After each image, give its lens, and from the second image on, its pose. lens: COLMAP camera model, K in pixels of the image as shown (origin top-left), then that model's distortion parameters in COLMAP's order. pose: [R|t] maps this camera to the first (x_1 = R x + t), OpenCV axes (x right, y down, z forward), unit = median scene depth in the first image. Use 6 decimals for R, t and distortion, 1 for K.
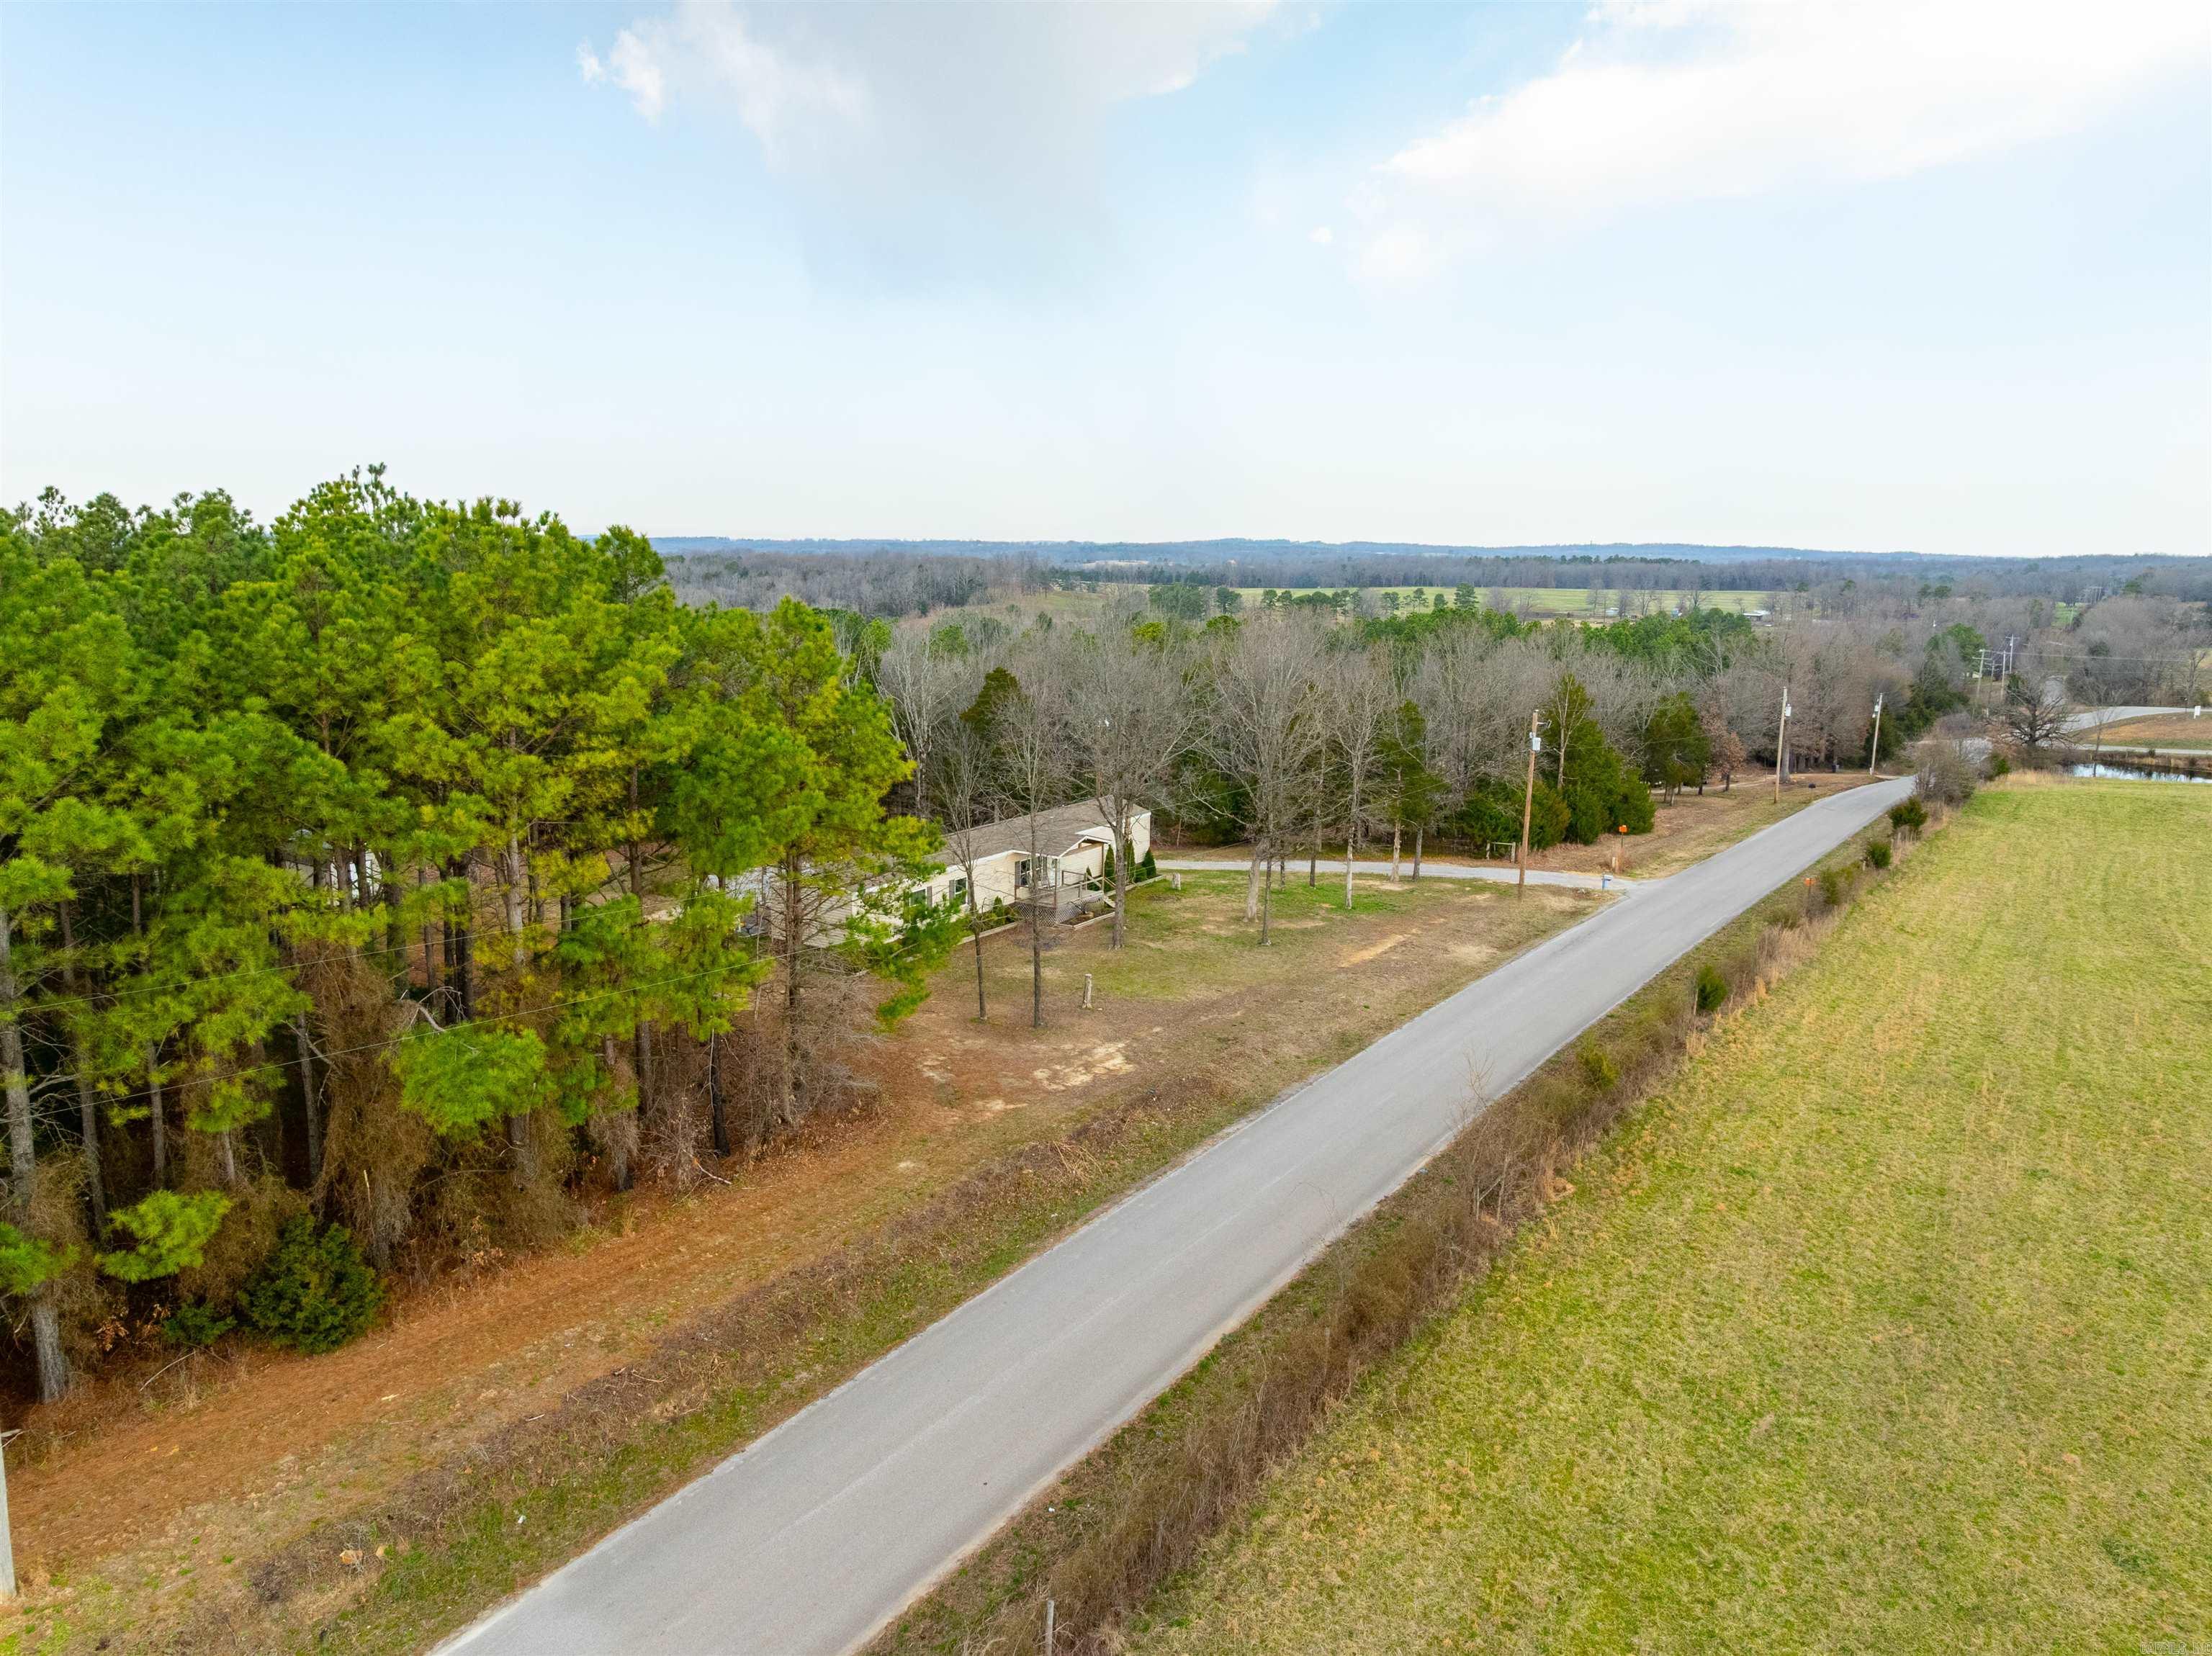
lens RADIAL K [[1557.0, 0, 1106.5], [0, 1557.0, 818.7], [0, 0, 1]] dist [-0.057812, 0.035382]
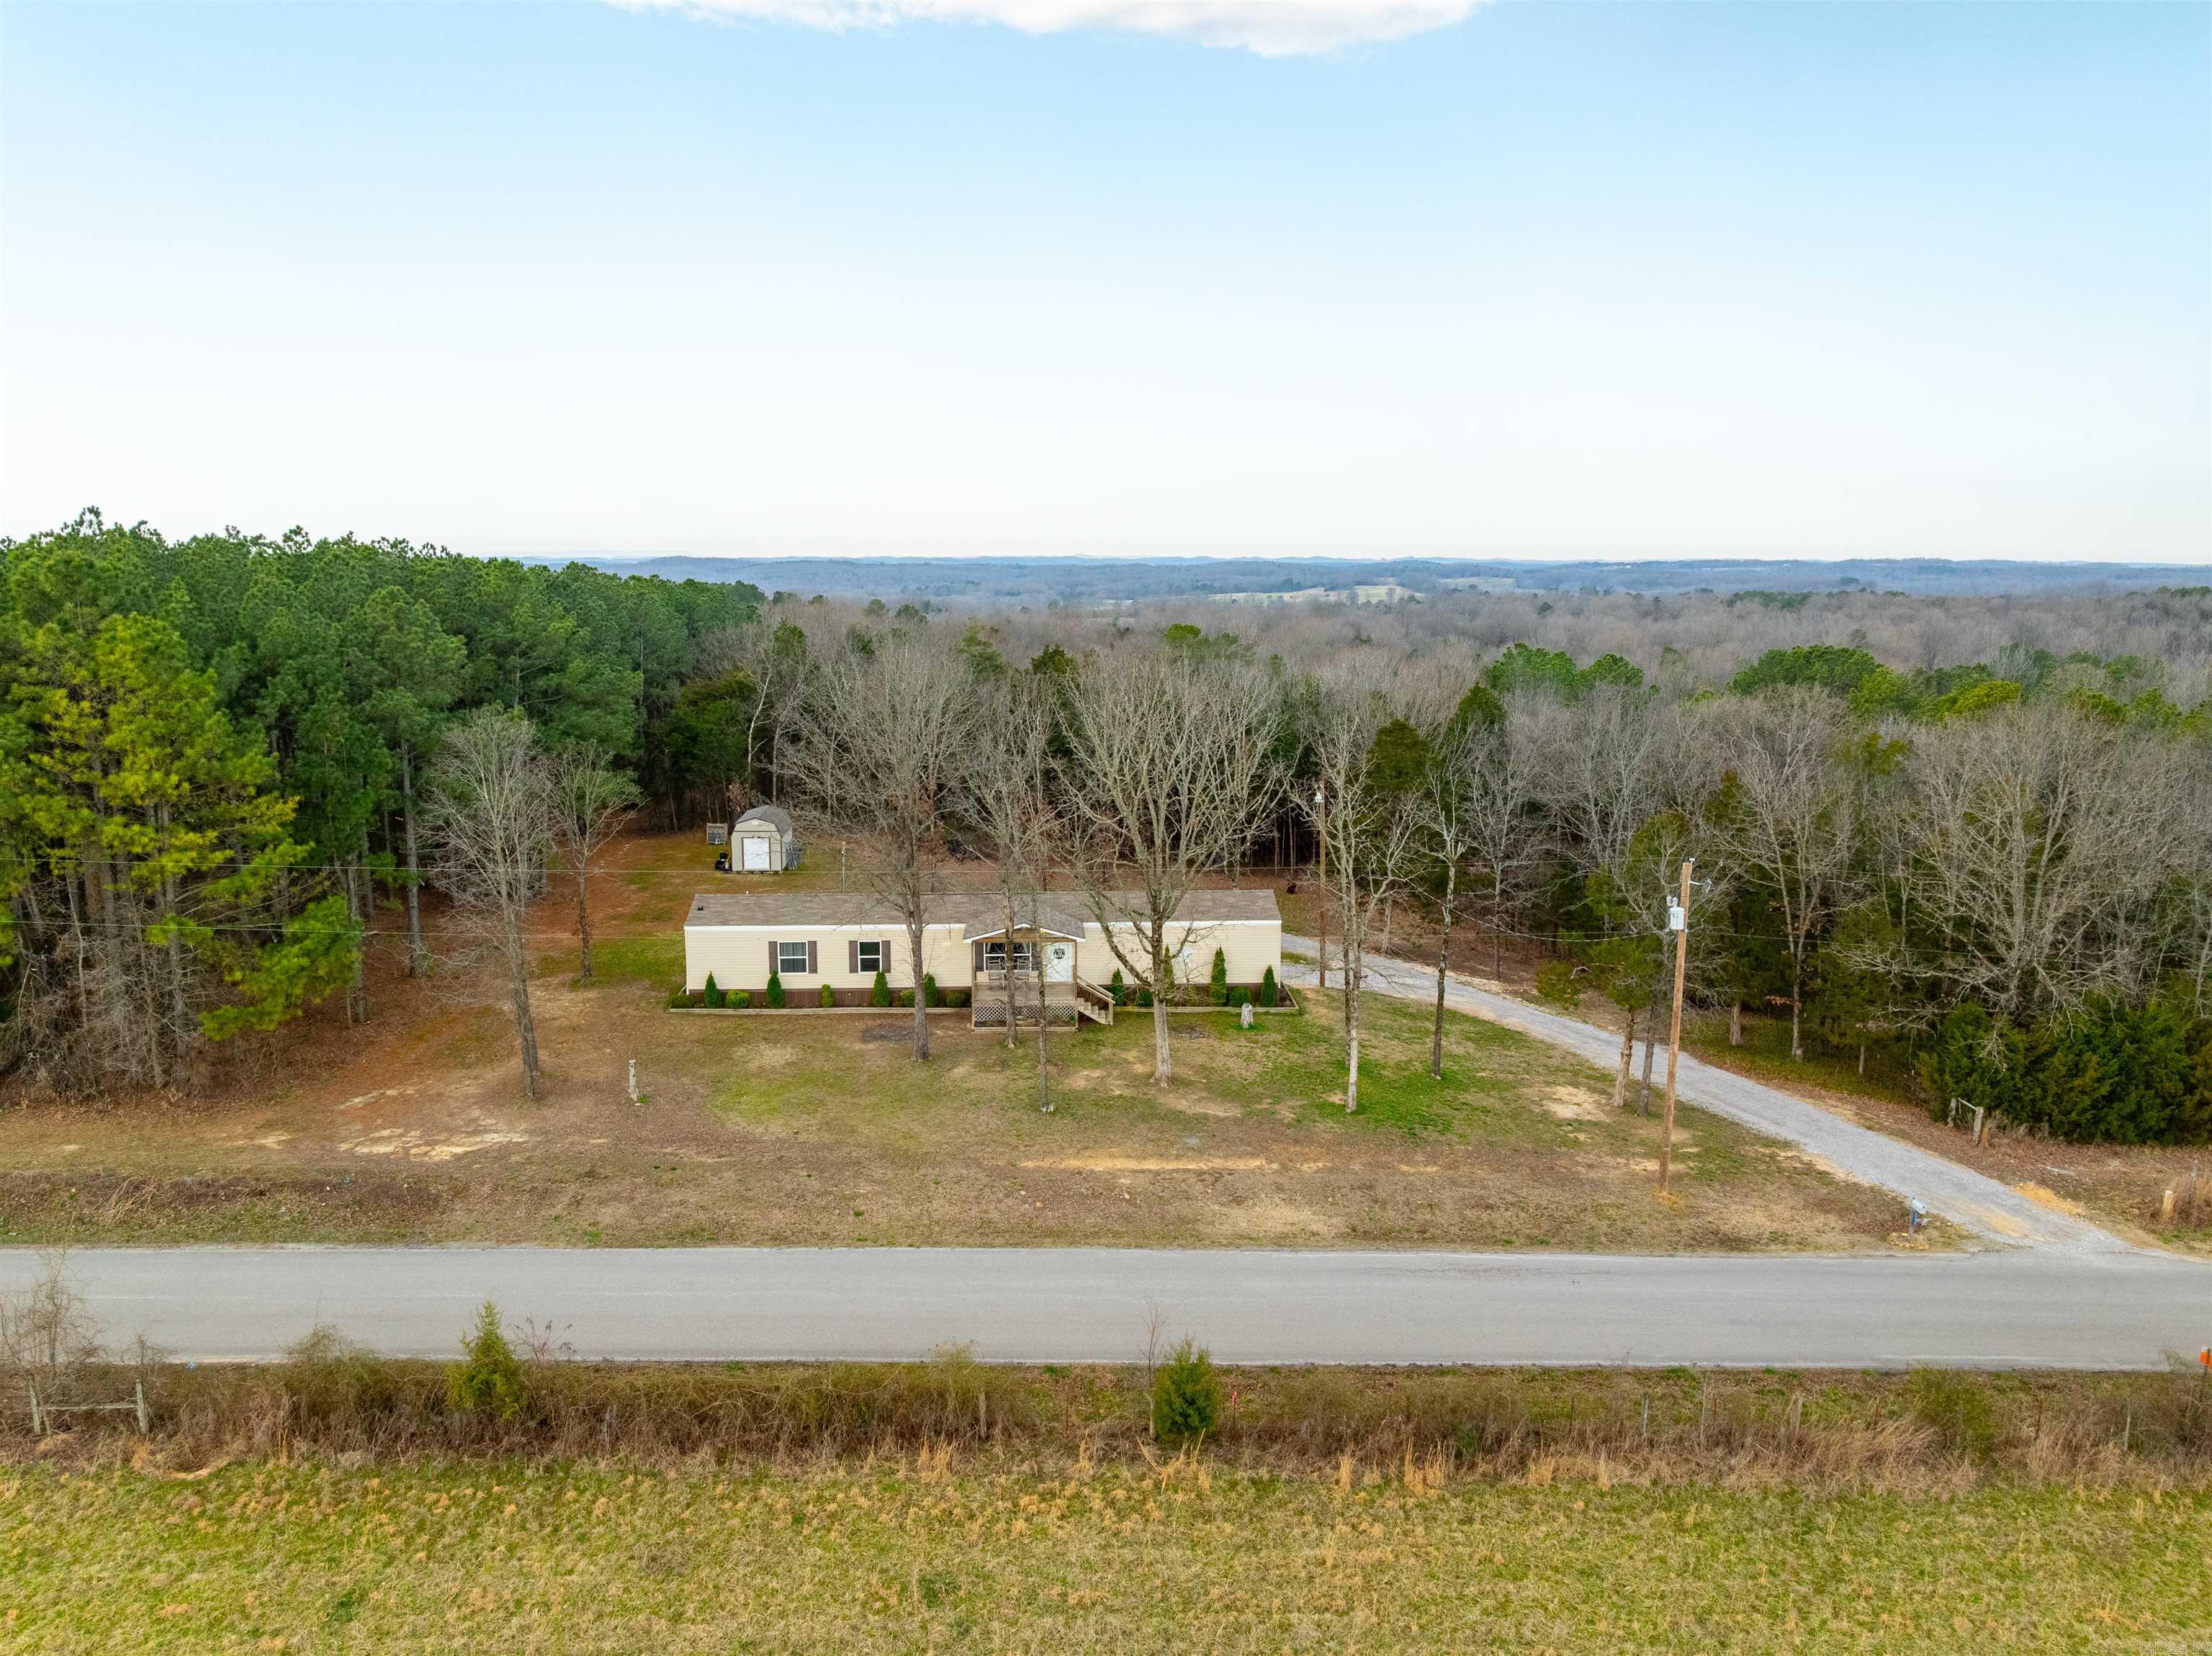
lens RADIAL K [[1557.0, 0, 1103.6], [0, 1557.0, 836.6], [0, 0, 1]] dist [-0.057812, 0.035382]
pose [[0.578155, 0.134634, -0.804743, 0.777704], [-0.135403, 0.988448, 0.068090, -0.112227], [0.804614, 0.069598, 0.589706, 0.659321]]
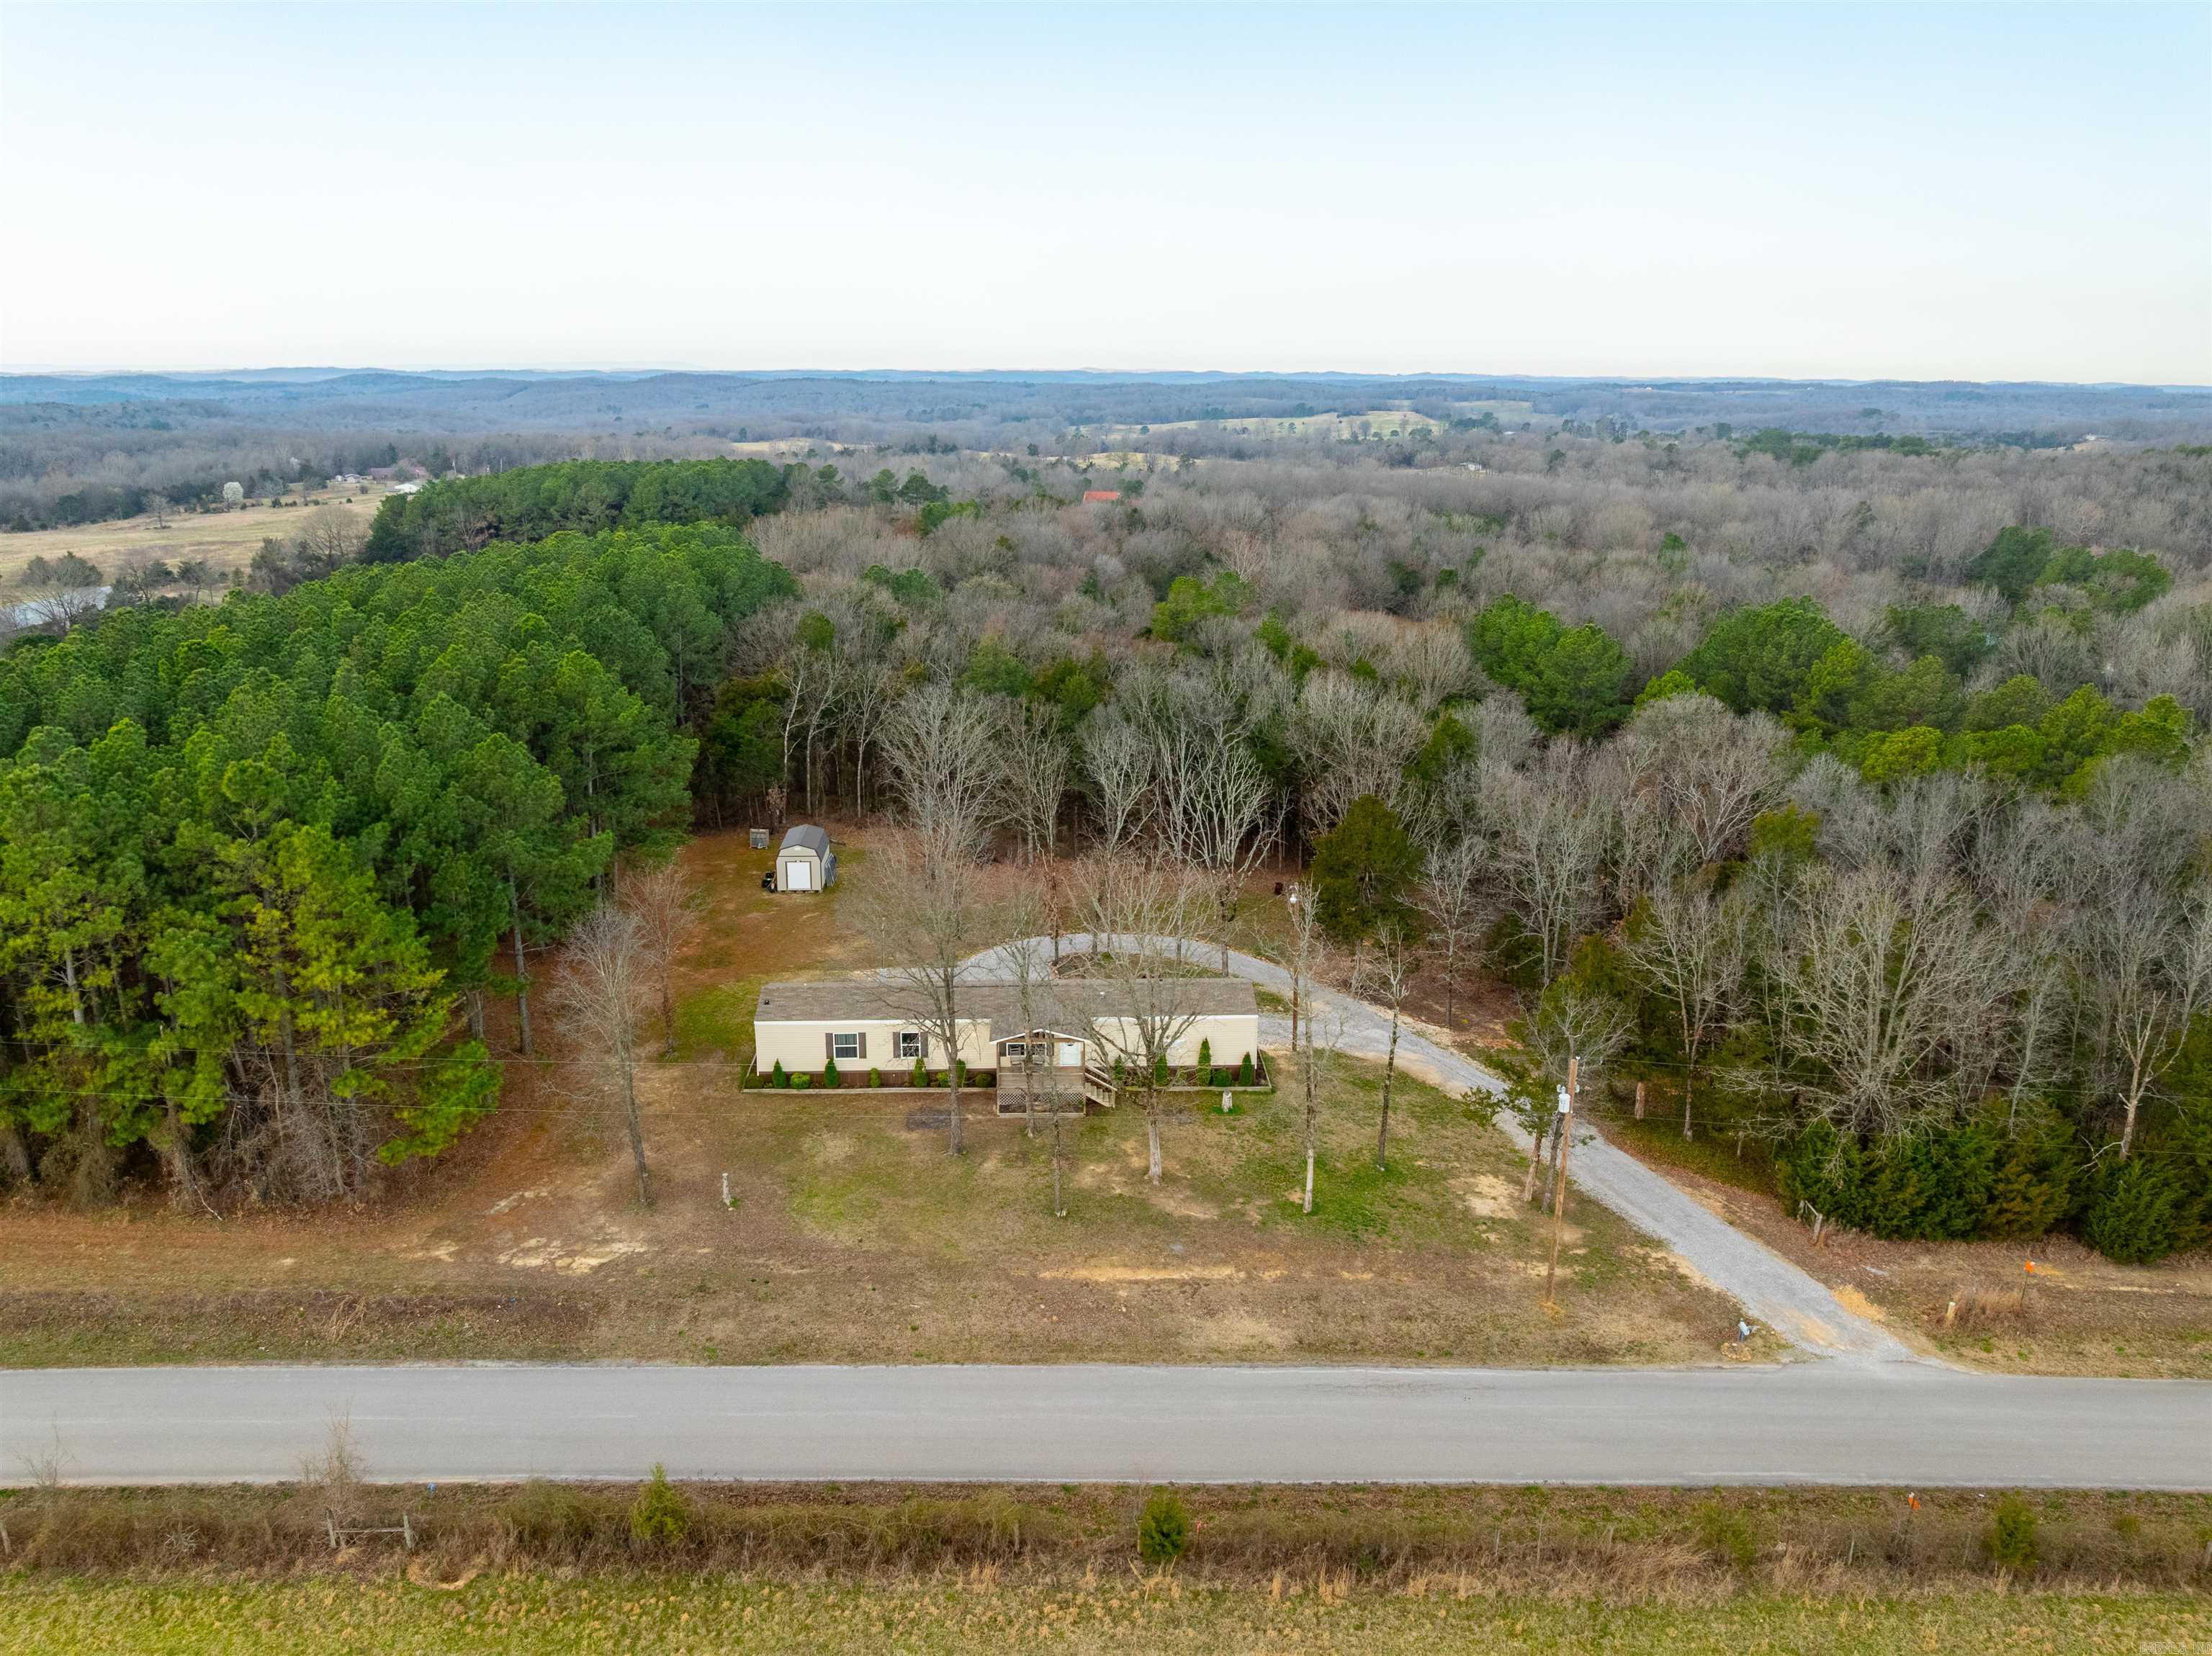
lens RADIAL K [[1557.0, 0, 1104.5], [0, 1557.0, 835.5], [0, 0, 1]] dist [-0.057812, 0.035382]
pose [[0.573930, 0.230650, -0.785751, 0.876883], [-0.140054, 0.973025, 0.183324, -0.341685], [0.806839, 0.004832, 0.590751, 0.550897]]
